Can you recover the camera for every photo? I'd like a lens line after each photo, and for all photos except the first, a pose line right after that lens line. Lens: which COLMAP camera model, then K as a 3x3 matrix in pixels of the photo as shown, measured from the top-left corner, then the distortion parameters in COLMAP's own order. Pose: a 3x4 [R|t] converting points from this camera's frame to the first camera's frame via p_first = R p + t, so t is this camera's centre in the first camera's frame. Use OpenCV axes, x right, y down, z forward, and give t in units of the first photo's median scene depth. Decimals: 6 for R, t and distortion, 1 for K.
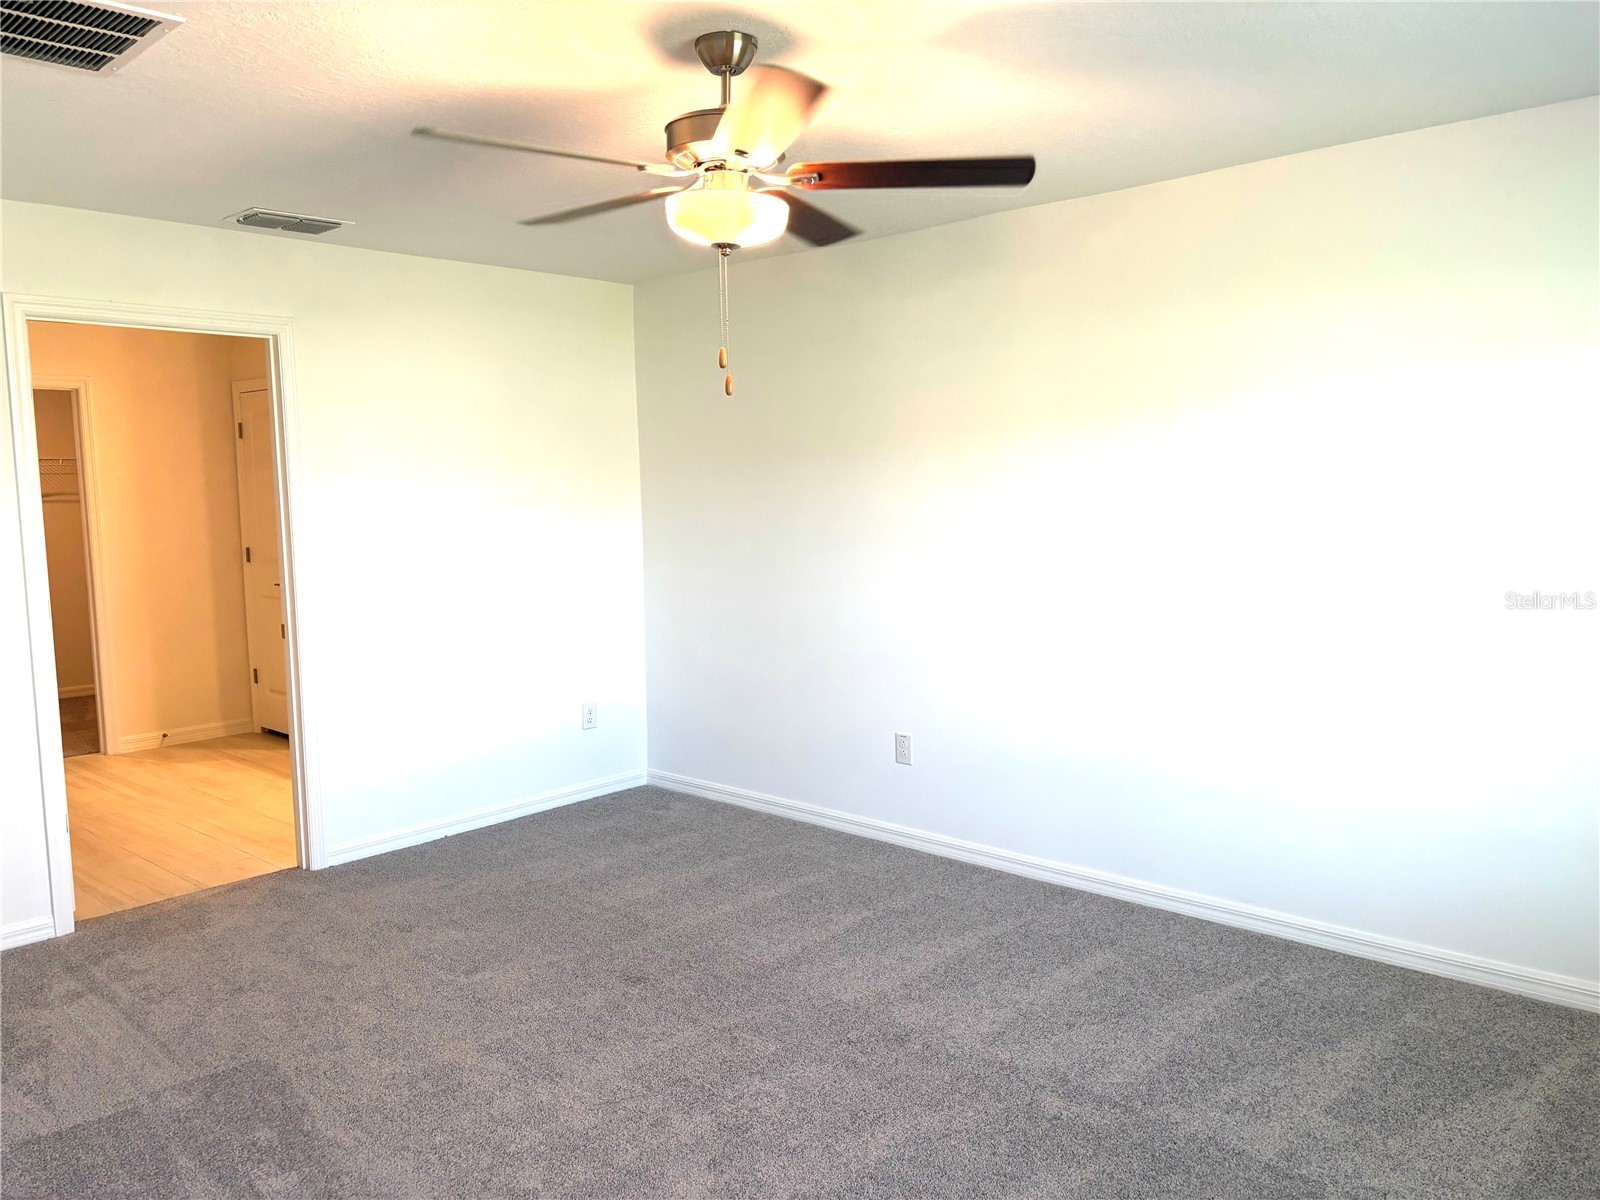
lens RADIAL K [[1226.7, 0, 799.9], [0, 1226.7, 603.3], [0, 0, 1]] dist [0.051086, -0.036345]
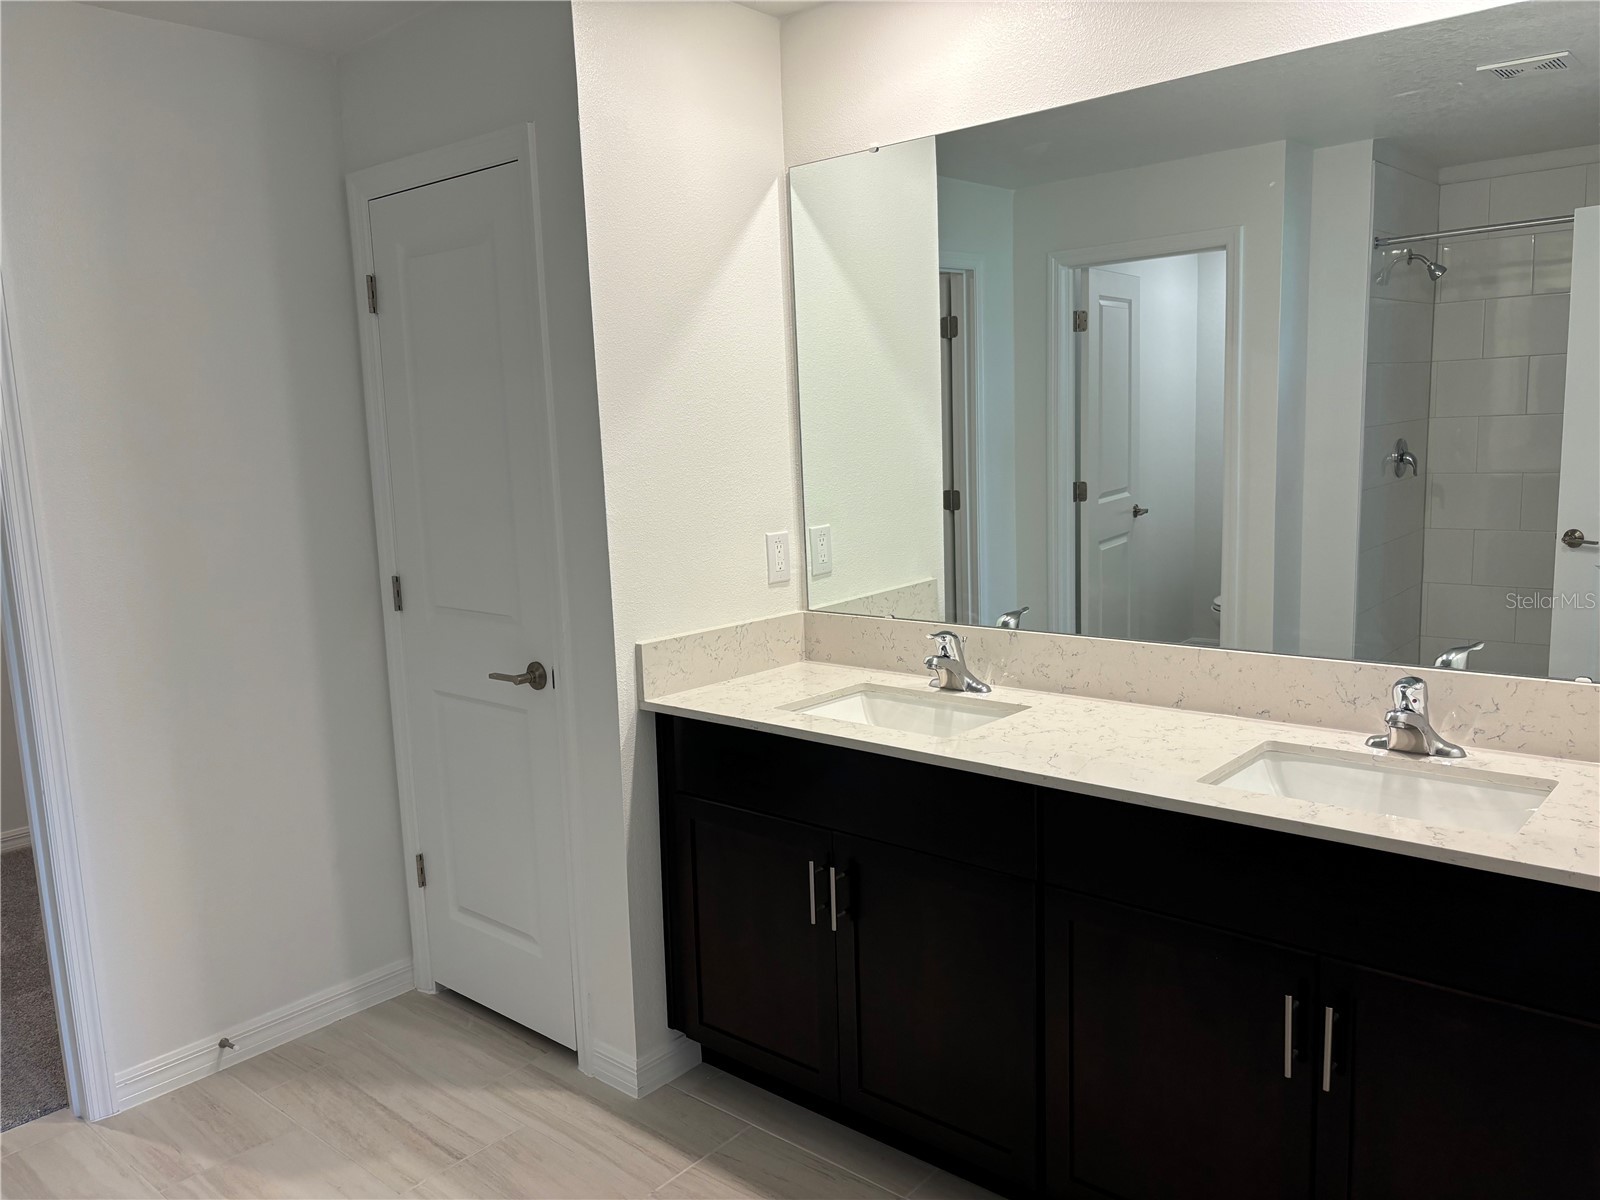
lens RADIAL K [[1226.7, 0, 800.5], [0, 1226.7, 596.6], [0, 0, 1]] dist [0.051086, -0.036345]
pose [[0.997989, 0.010048, 0.062583, -0.334881], [-0.016920, 0.993758, 0.110266, -0.087308], [-0.061084, -0.111103, 0.991930, 0.572101]]
